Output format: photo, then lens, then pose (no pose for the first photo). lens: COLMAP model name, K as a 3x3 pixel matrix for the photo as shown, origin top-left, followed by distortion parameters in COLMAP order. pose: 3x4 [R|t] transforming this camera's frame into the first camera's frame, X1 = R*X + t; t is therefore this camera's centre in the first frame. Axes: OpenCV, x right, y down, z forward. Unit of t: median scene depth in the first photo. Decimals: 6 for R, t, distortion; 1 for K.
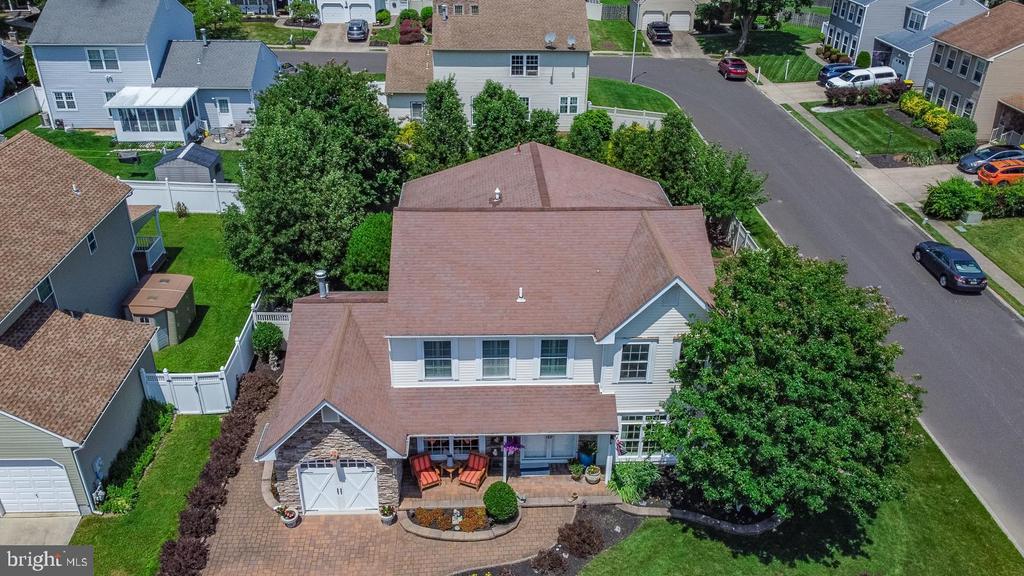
lens RADIAL K [[783.8, 0, 531.9], [0, 783.8, 294.6], [0, 0, 1]] dist [0.013073, -0.024001]
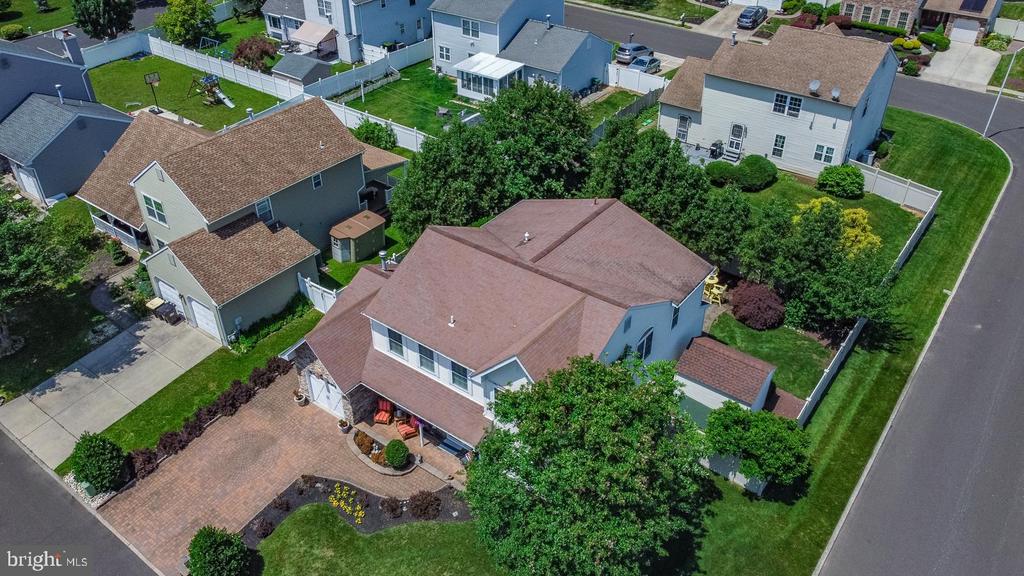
lens RADIAL K [[783.8, 0, 539.9], [0, 783.8, 304.7], [0, 0, 1]] dist [0.013073, -0.024001]
pose [[0.771241, 0.362415, -0.523300, 0.603229], [-0.306640, 0.931949, 0.193500, -0.251594], [0.557816, 0.011230, 0.829888, -0.010460]]
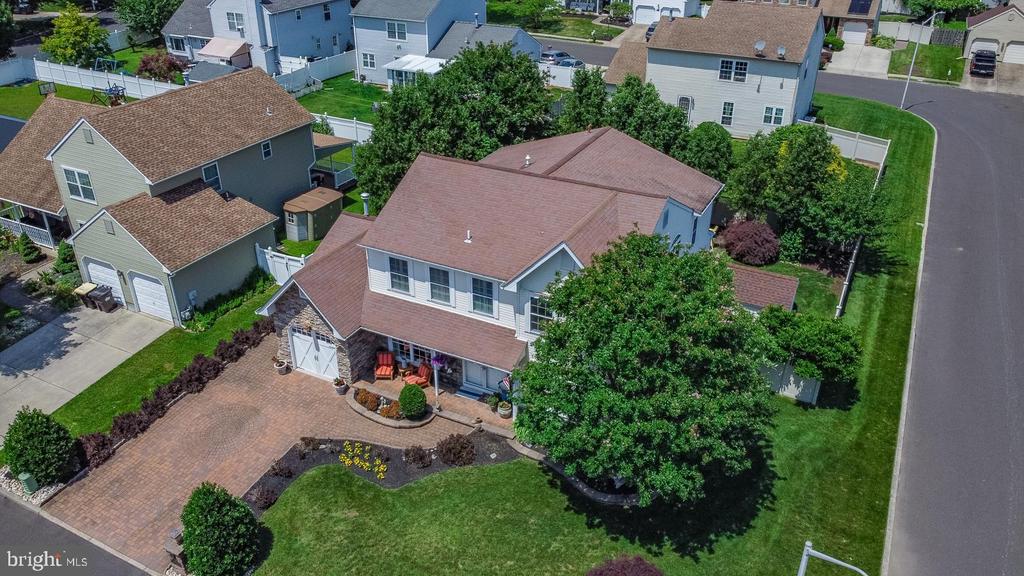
lens RADIAL K [[783.8, 0, 540.9], [0, 783.8, 295.2], [0, 0, 1]] dist [0.013073, -0.024001]
pose [[0.869033, 0.227505, -0.439344, 0.474146], [-0.233658, 0.971459, 0.040868, 0.009545], [0.436102, 0.067140, 0.897389, 0.002151]]
